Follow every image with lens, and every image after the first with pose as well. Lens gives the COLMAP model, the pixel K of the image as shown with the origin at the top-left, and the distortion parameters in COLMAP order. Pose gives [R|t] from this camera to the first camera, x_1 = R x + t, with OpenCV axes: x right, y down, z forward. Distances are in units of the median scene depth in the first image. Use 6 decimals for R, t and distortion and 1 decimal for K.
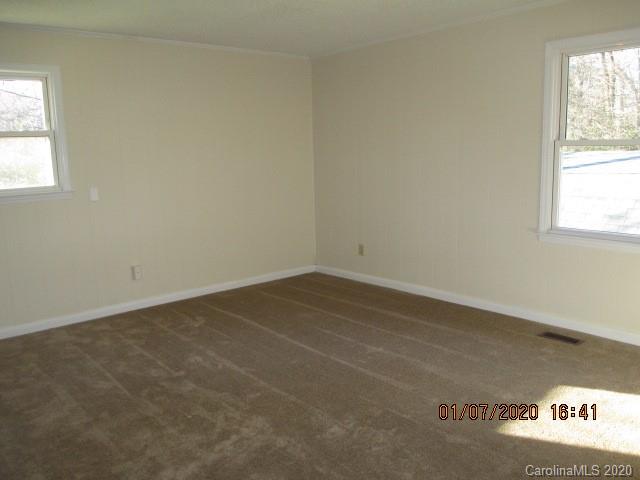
lens RADIAL K [[538.9, 0, 323.1], [0, 538.9, 239.7], [0, 0, 1]] dist [-0.051693, 0.016109]
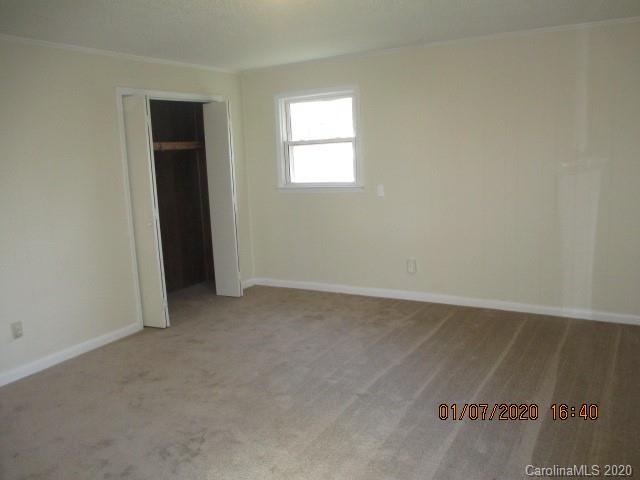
lens RADIAL K [[538.9, 0, 323.1], [0, 538.9, 239.7], [0, 0, 1]] dist [-0.051693, 0.016109]
pose [[0.340630, 0.171557, -0.924413, 0.646058], [-0.121690, 0.982986, 0.137587, -0.131033], [0.932289, 0.065625, 0.355711, 0.491208]]
